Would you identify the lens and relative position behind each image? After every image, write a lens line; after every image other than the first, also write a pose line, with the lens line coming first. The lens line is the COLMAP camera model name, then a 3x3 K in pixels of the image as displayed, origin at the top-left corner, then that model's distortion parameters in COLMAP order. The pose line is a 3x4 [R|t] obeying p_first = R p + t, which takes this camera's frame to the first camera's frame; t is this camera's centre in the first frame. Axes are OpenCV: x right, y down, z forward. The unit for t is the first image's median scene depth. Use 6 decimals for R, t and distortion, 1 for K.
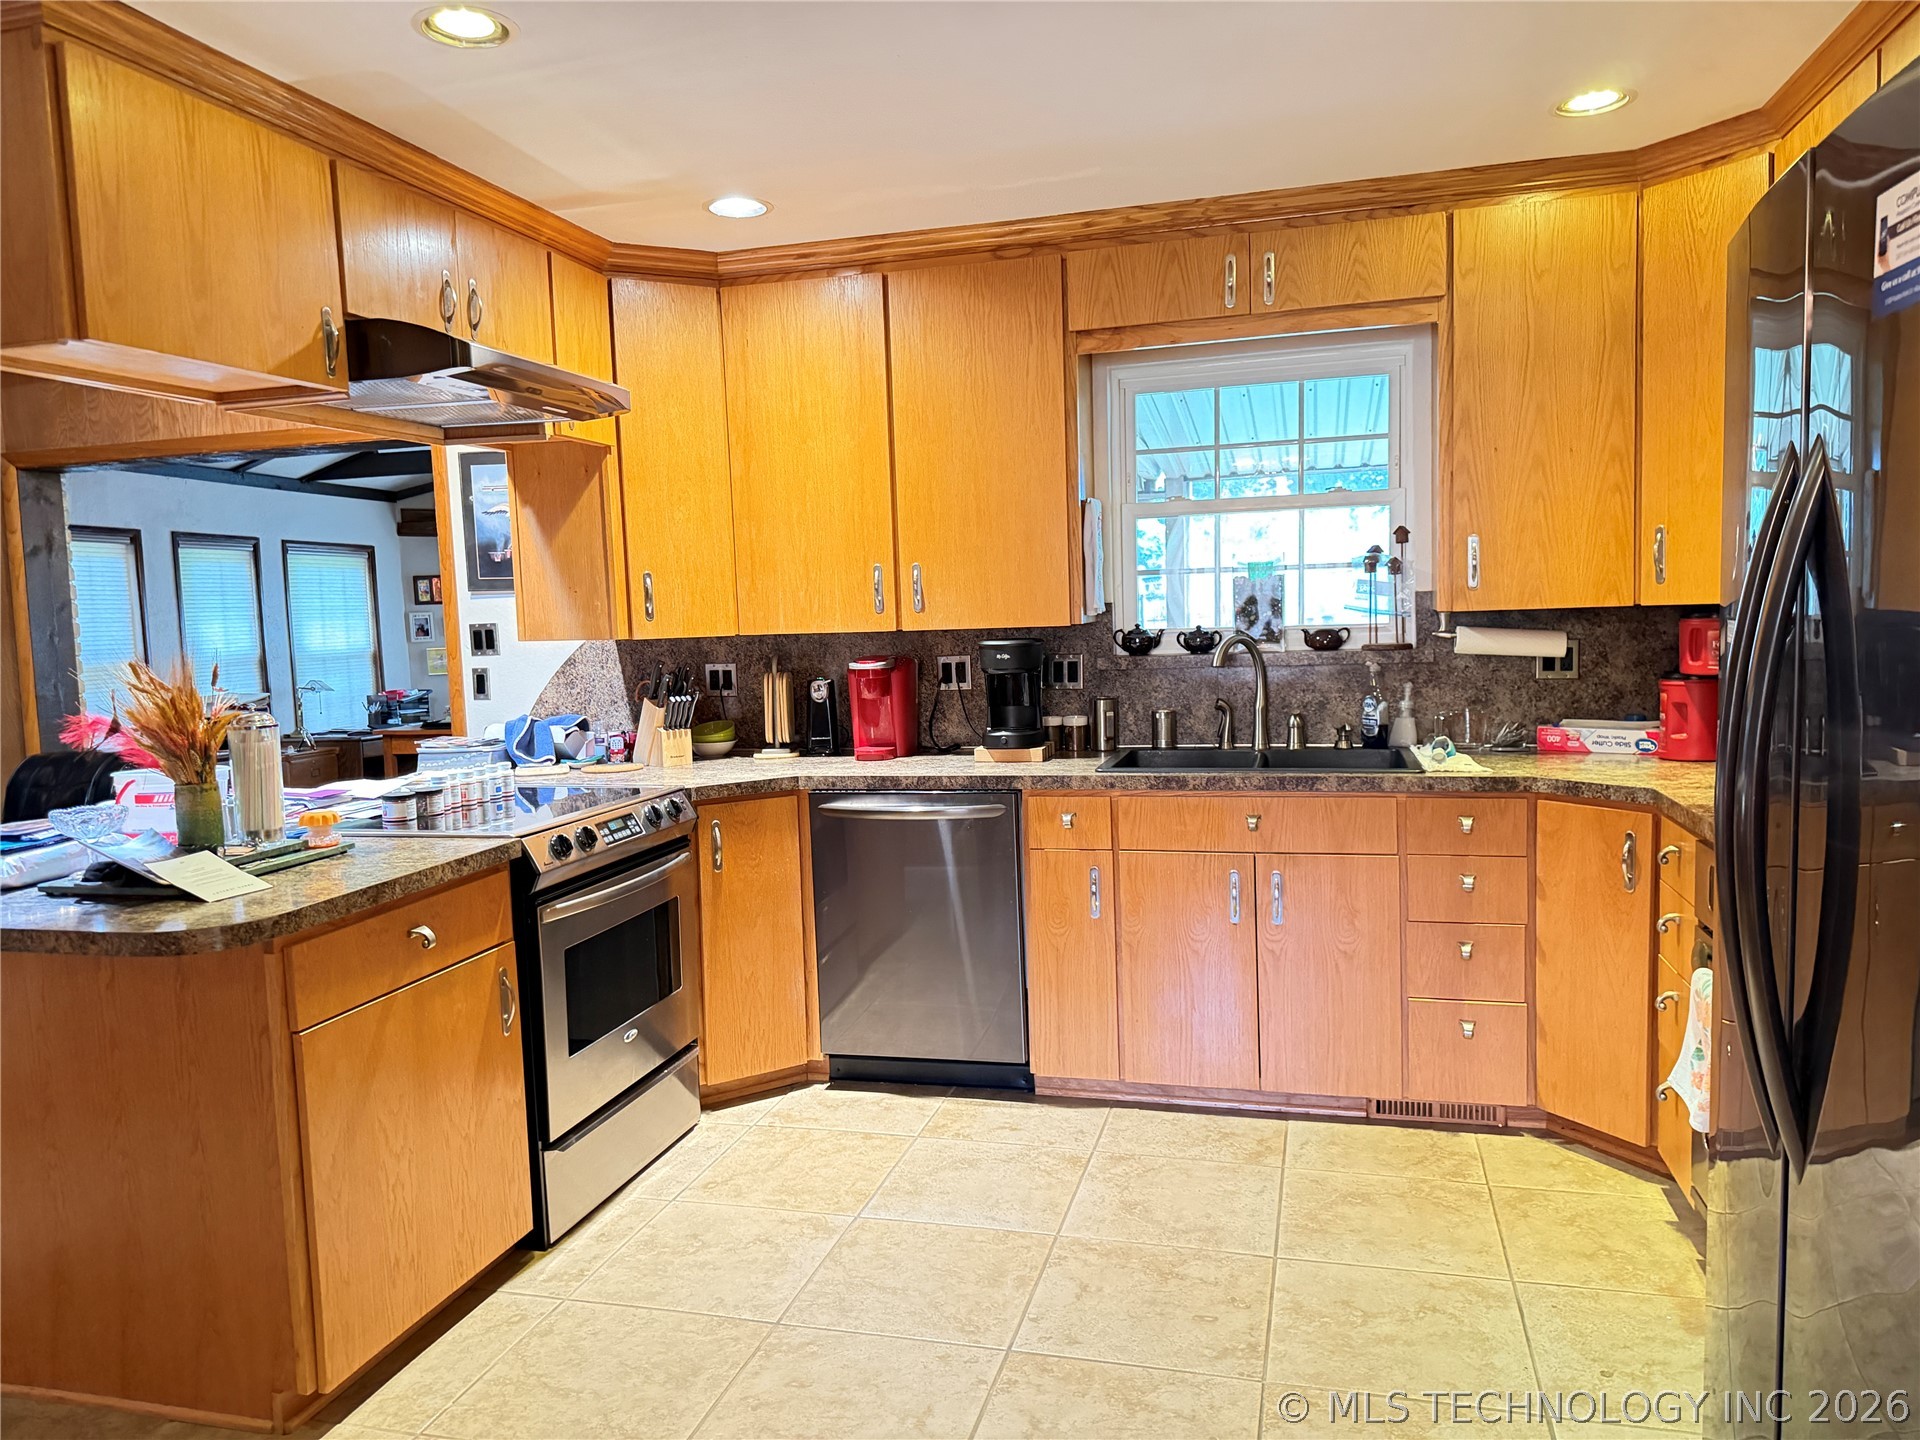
lens RADIAL K [[1334.6, 0, 970.9], [0, 1334.6, 705.4], [0, 0, 1]] dist [0.052554, -0.078087]
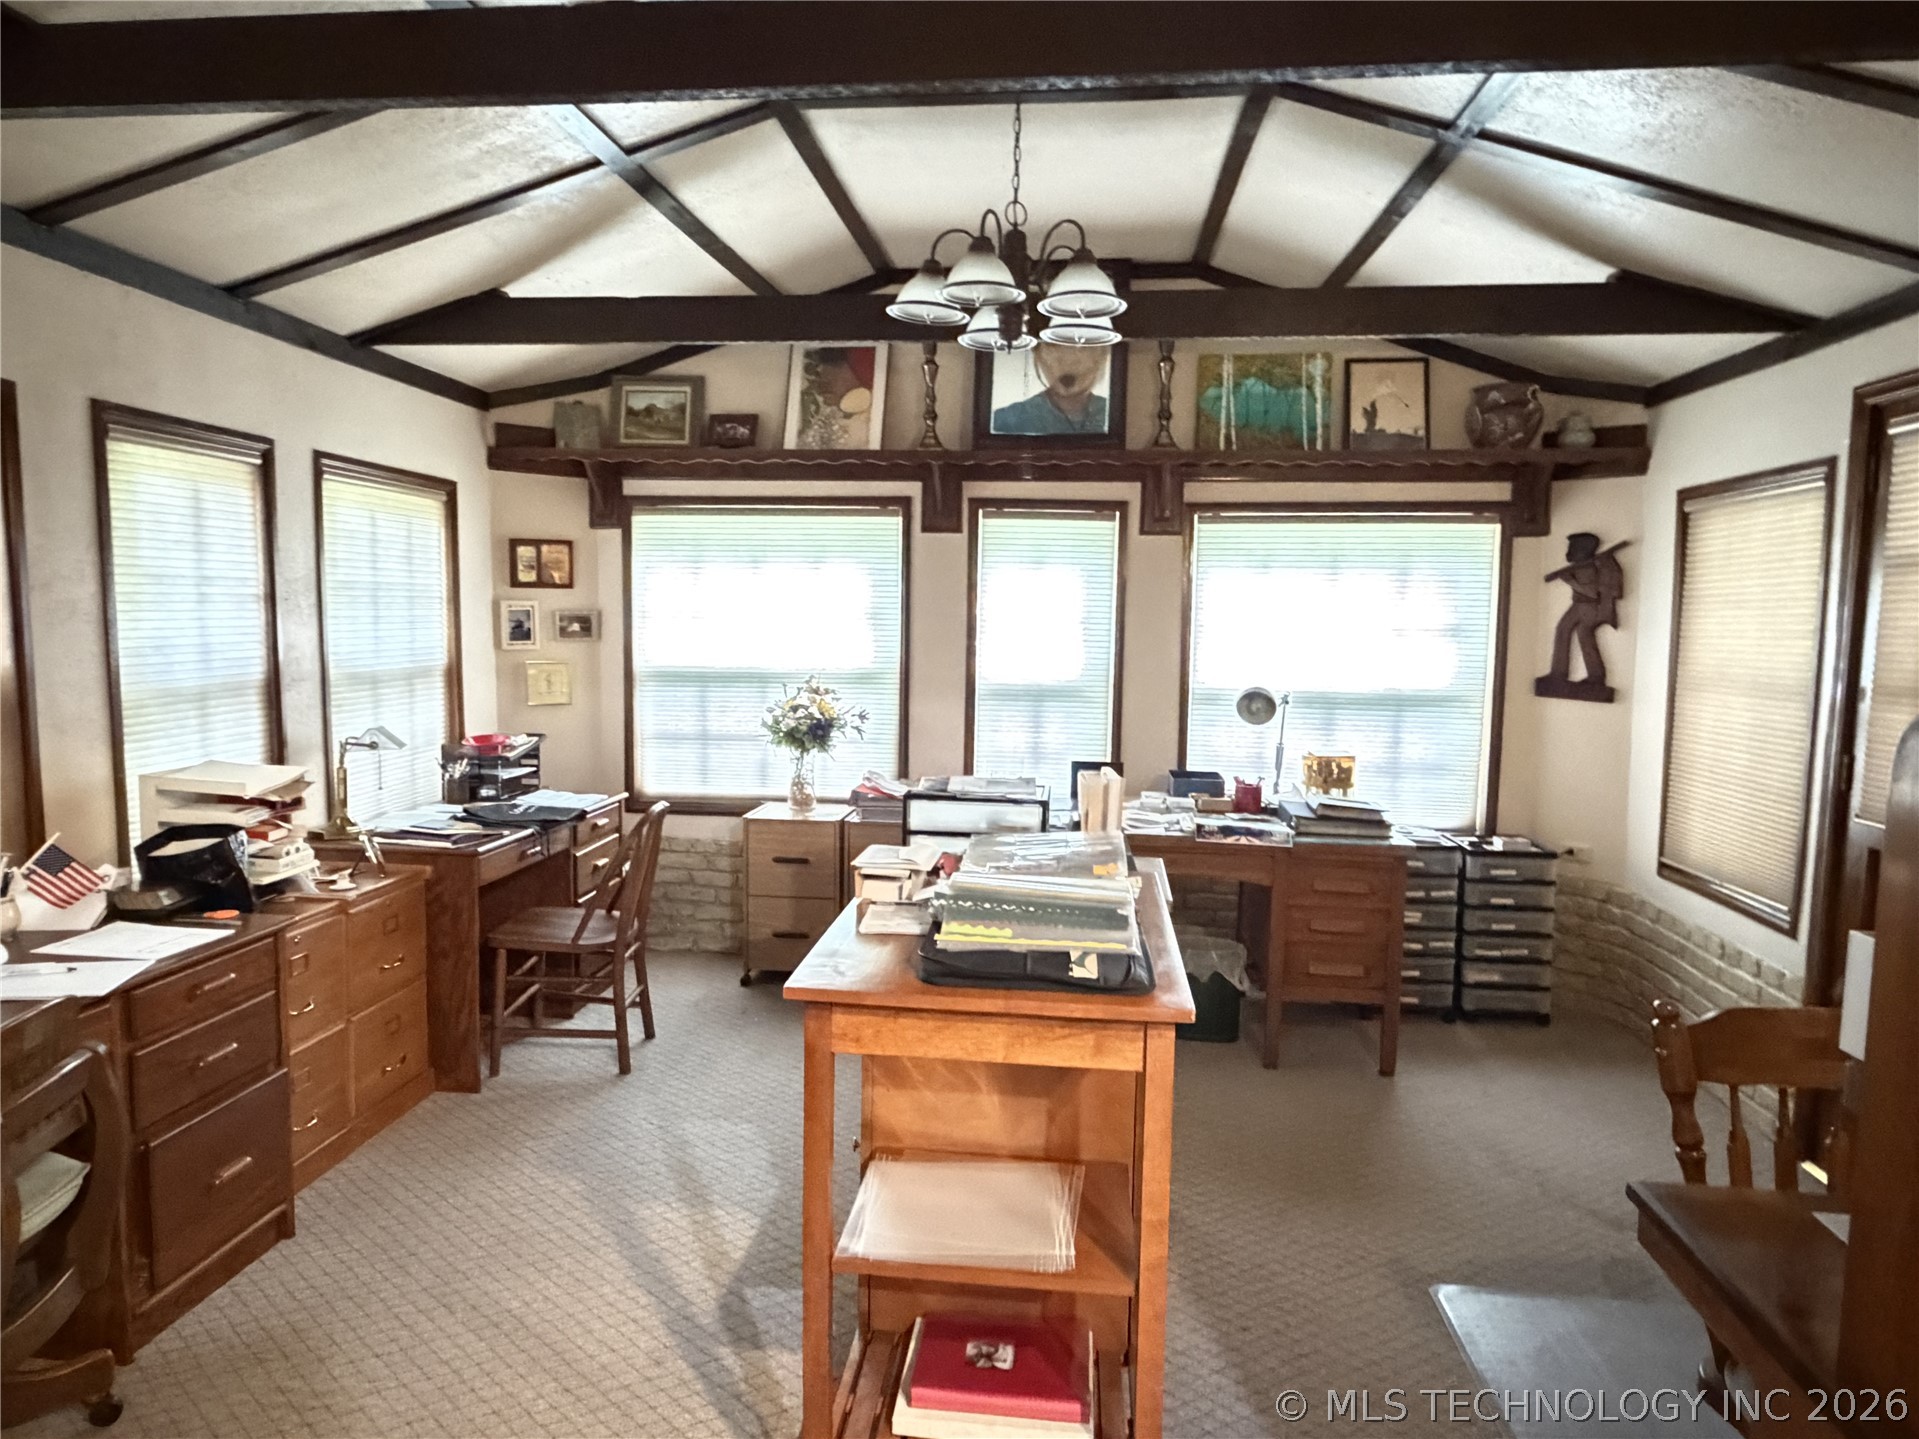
lens RADIAL K [[1154.1, 0, 957.8], [0, 1154.1, 709.4], [0, 0, 1]] dist [-0.000592, 0.000380]
pose [[0.987532, 0.039151, 0.152470, -0.738827], [-0.041736, 0.999033, 0.013795, -0.090614], [-0.151783, -0.019987, 0.988212, 1.167442]]
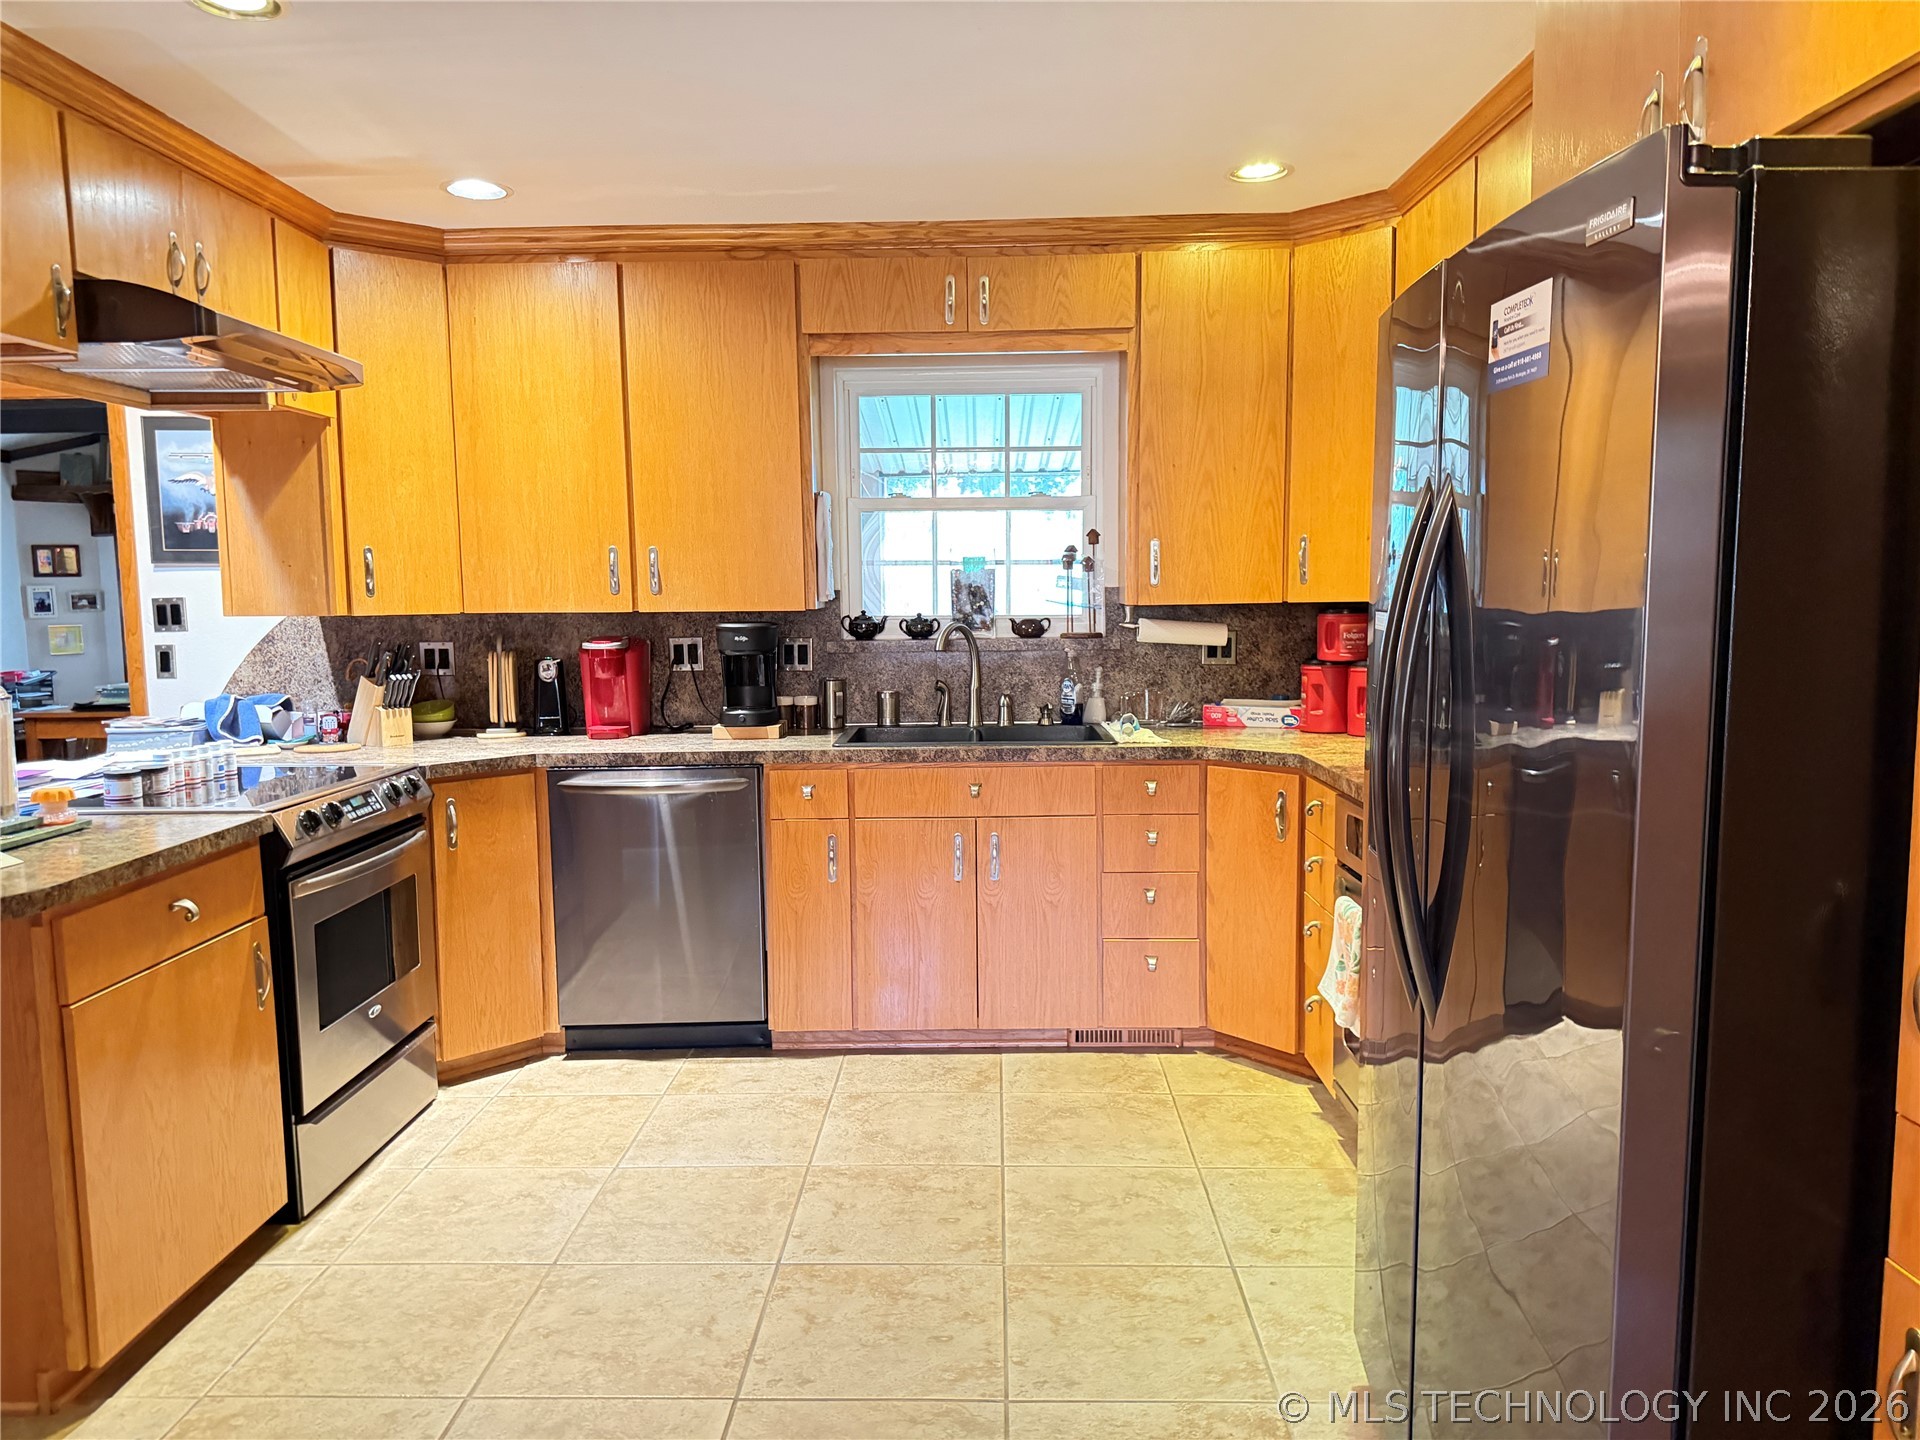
lens RADIAL K [[1334.6, 0, 969.5], [0, 1334.6, 706.0], [0, 0, 1]] dist [0.052554, -0.078087]
pose [[0.969637, 0.000228, 0.244548, -0.062811], [-0.002197, 0.999967, 0.007780, 0.008560], [-0.244538, -0.008081, 0.969606, -0.073700]]
